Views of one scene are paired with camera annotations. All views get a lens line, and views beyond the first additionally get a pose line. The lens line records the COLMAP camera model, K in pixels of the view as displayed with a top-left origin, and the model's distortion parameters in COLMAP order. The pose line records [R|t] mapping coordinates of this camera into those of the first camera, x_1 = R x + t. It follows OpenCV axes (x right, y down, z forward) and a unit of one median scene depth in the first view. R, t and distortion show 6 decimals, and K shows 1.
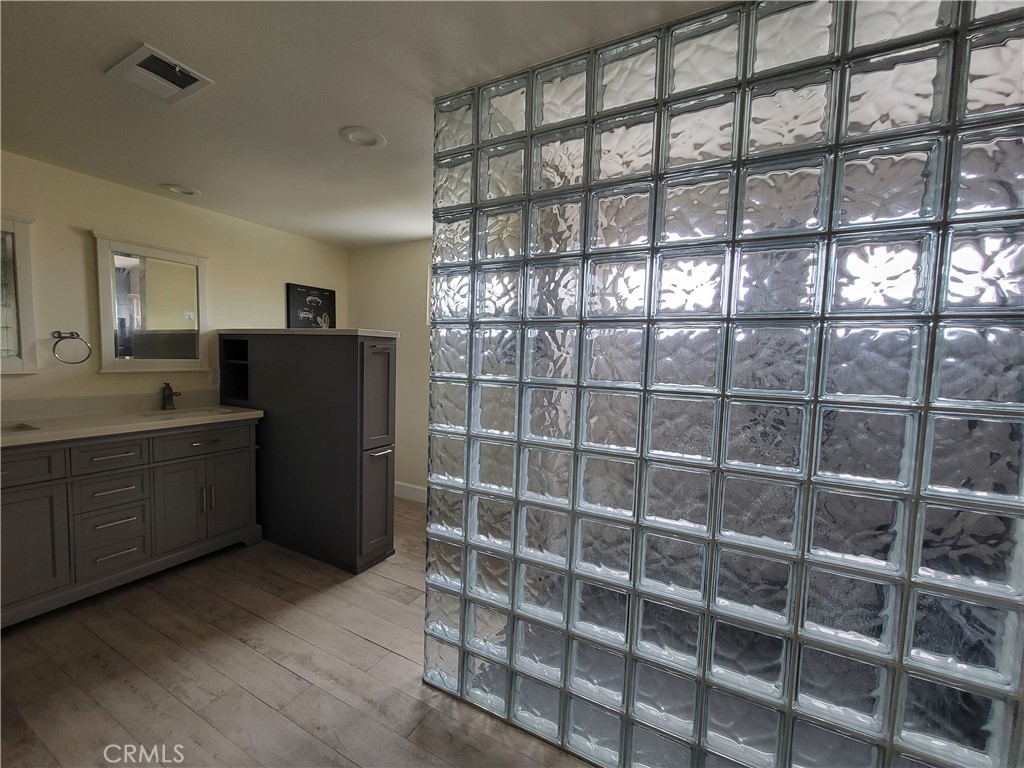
lens RADIAL K [[418.2, 0, 503.6], [0, 418.2, 387.5], [0, 0, 1]] dist [-0.000805, 0.000114]
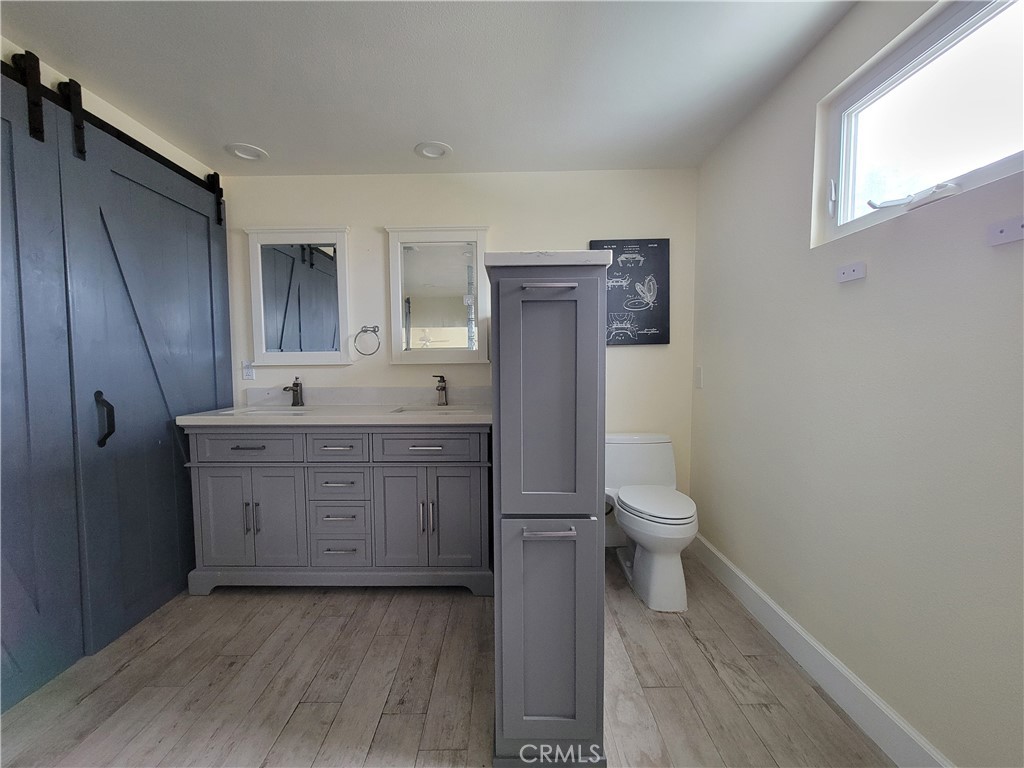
lens RADIAL K [[418.2, 0, 507.8], [0, 418.2, 386.0], [0, 0, 1]] dist [-0.000805, 0.000114]
pose [[0.466812, 0.017411, -0.884185, 0.068742], [-0.044673, 0.998994, -0.003914, 0.008139], [0.883228, 0.041327, 0.467120, 0.716006]]
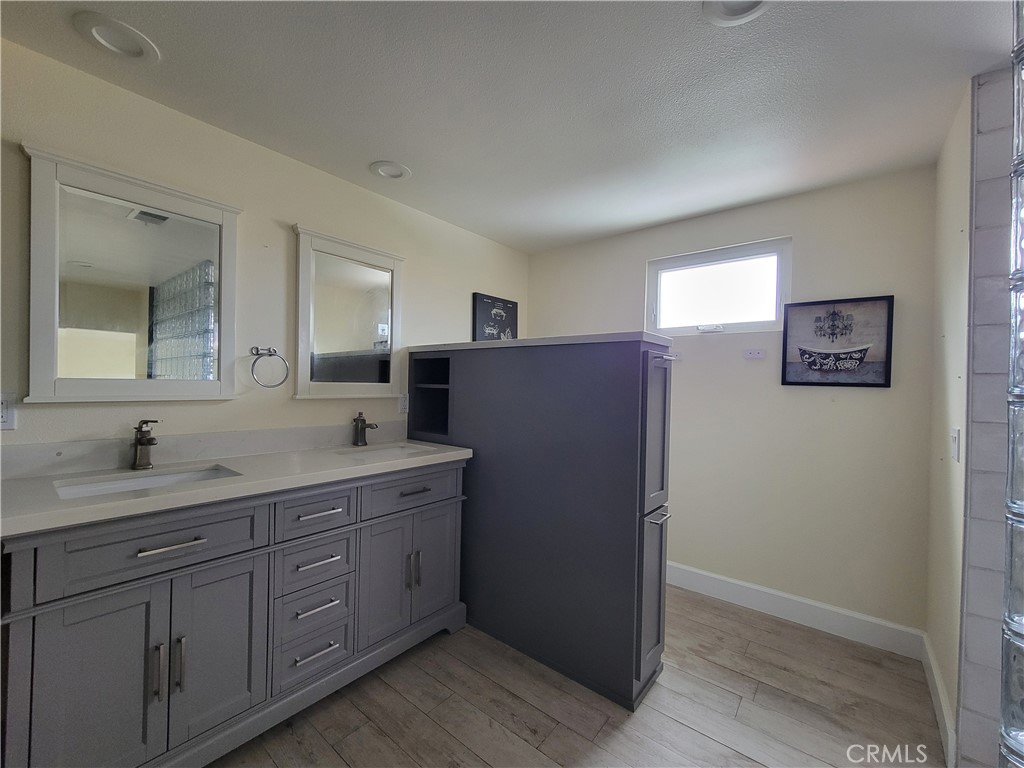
lens RADIAL K [[418.2, 0, 502.3], [0, 418.2, 388.1], [0, 0, 1]] dist [-0.000805, 0.000114]
pose [[0.980143, -0.008458, -0.198112, -0.387868], [-0.005684, 0.997481, -0.070708, -0.002217], [0.198211, 0.070430, 0.977626, 0.274832]]
